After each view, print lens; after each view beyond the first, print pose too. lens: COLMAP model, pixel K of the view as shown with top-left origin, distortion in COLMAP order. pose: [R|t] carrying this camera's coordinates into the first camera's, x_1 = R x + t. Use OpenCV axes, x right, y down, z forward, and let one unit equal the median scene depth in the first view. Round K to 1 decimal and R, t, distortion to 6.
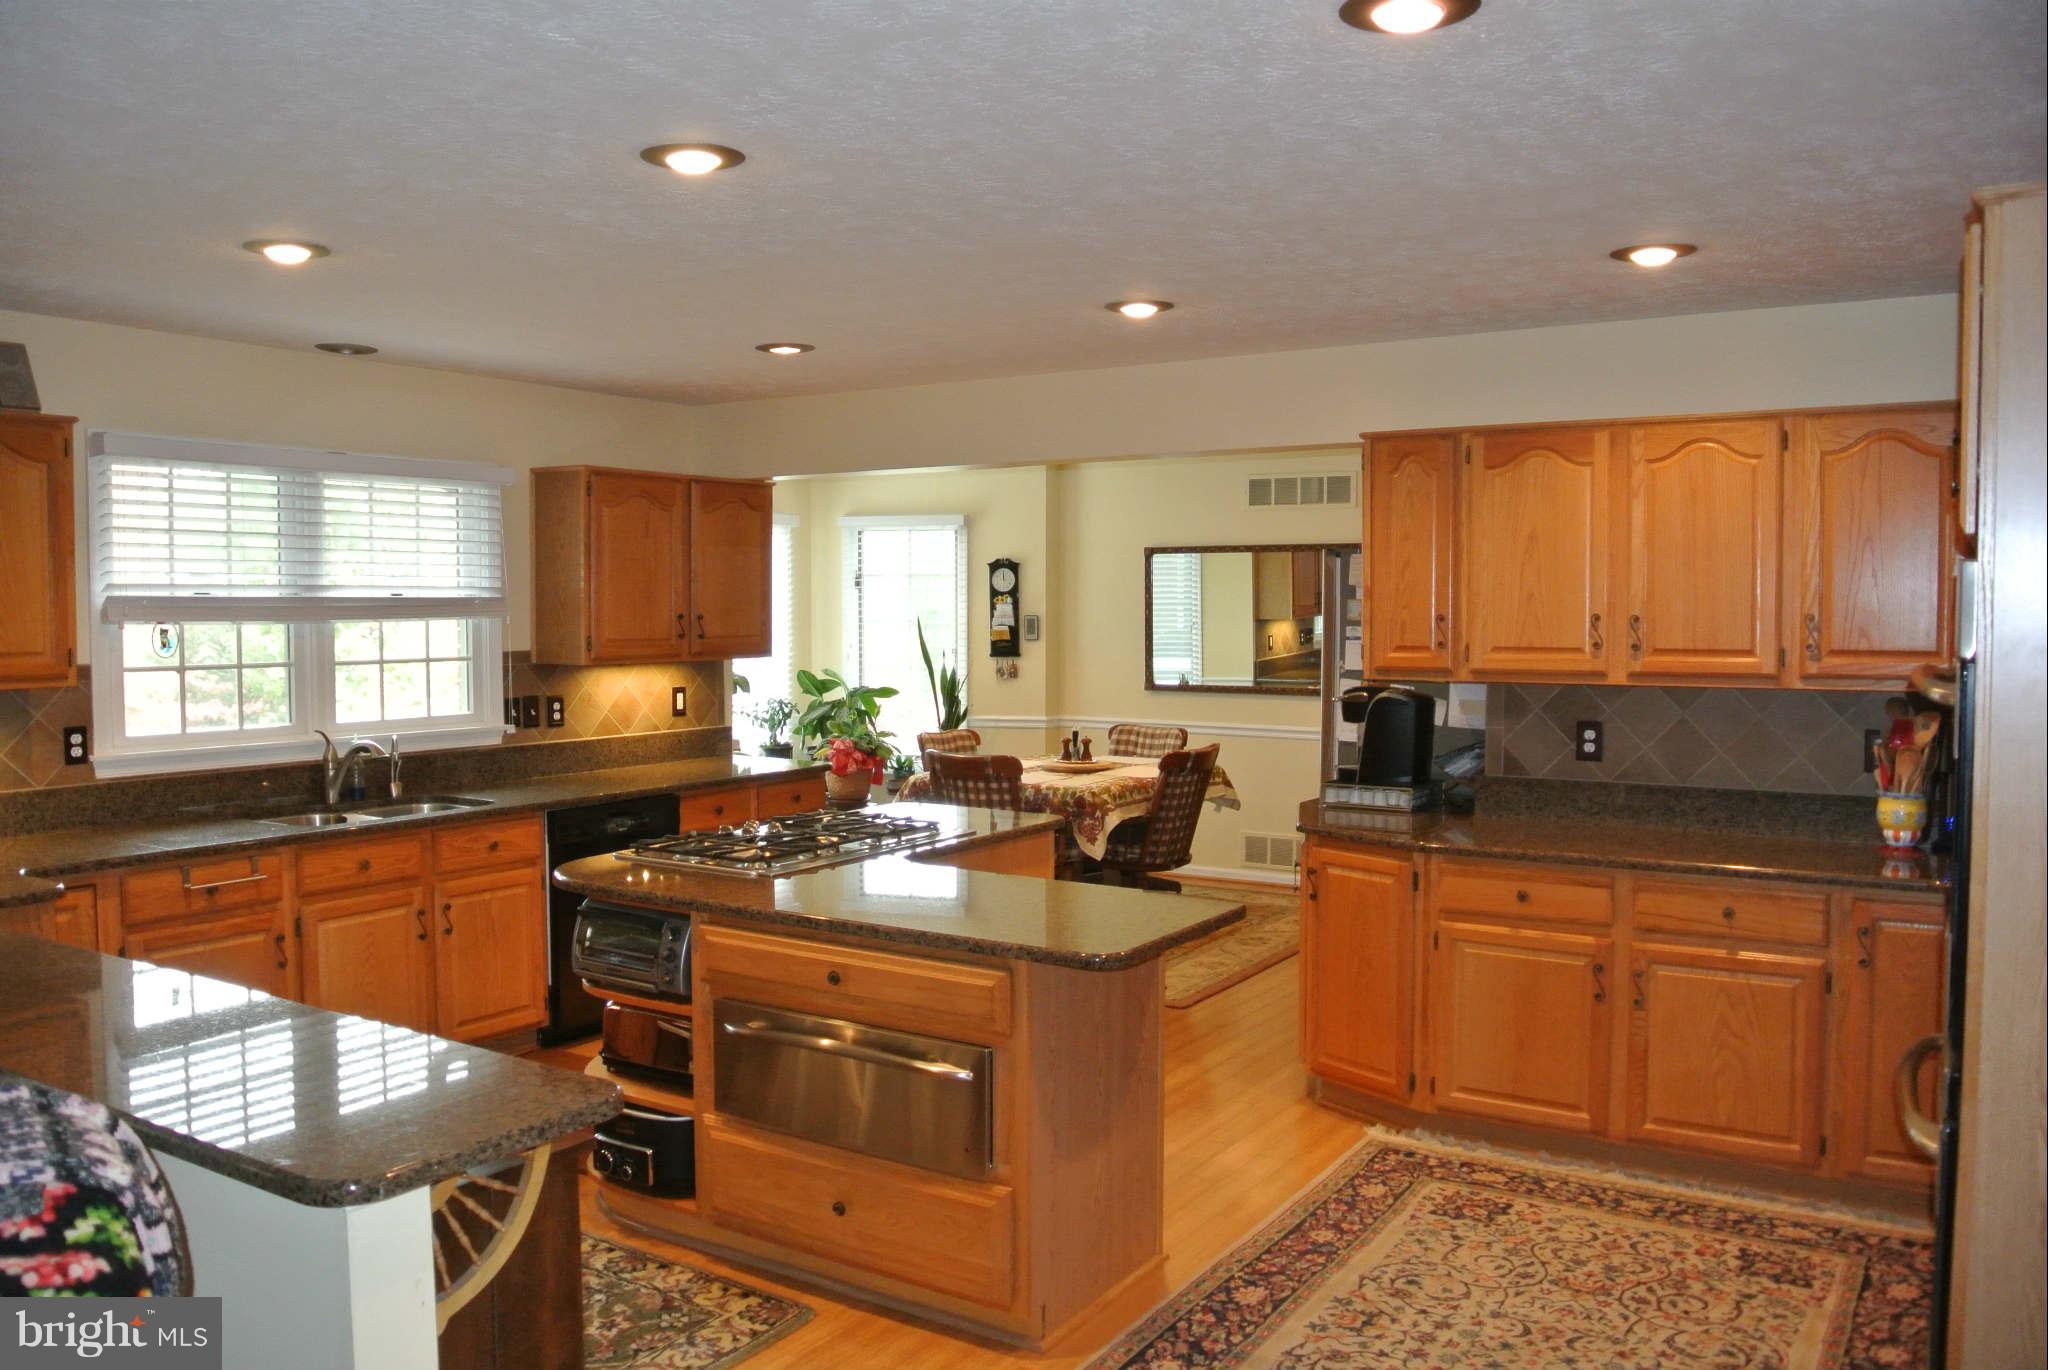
lens RADIAL K [[1574.8, 0, 993.5], [0, 1574.8, 673.9], [0, 0, 1]] dist [-0.092050, 0.038117]
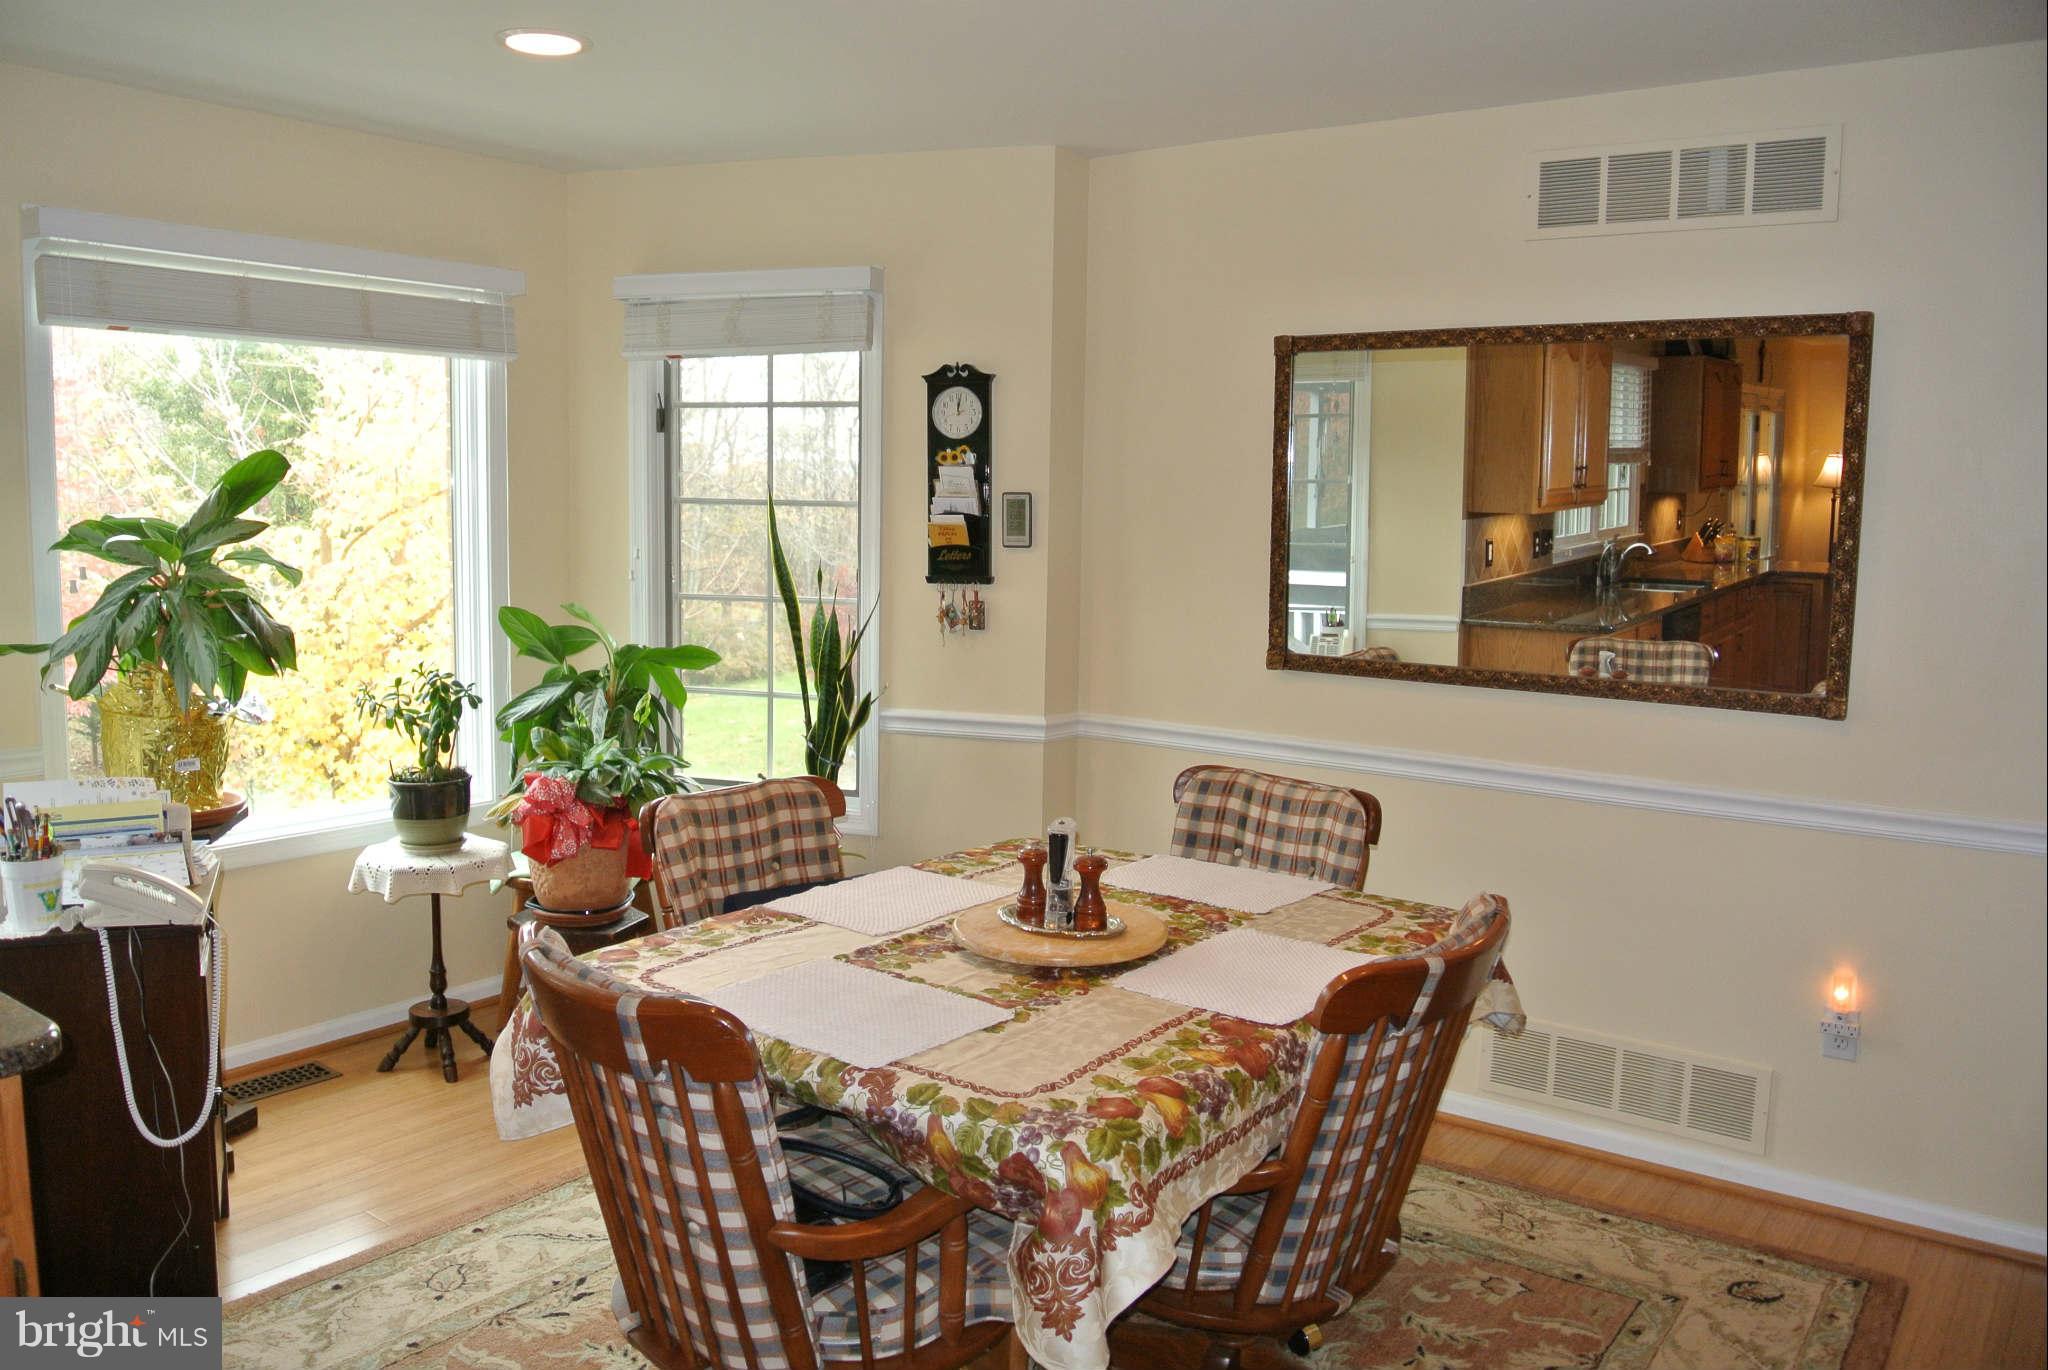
lens RADIAL K [[1574.8, 0, 993.5], [0, 1574.8, 673.9], [0, 0, 1]] dist [-0.092050, 0.038117]
pose [[0.997314, 0.022633, -0.069658, 0.066571], [-0.017745, 0.997389, 0.070006, -0.022428], [0.071061, -0.068582, 0.995112, 0.734332]]
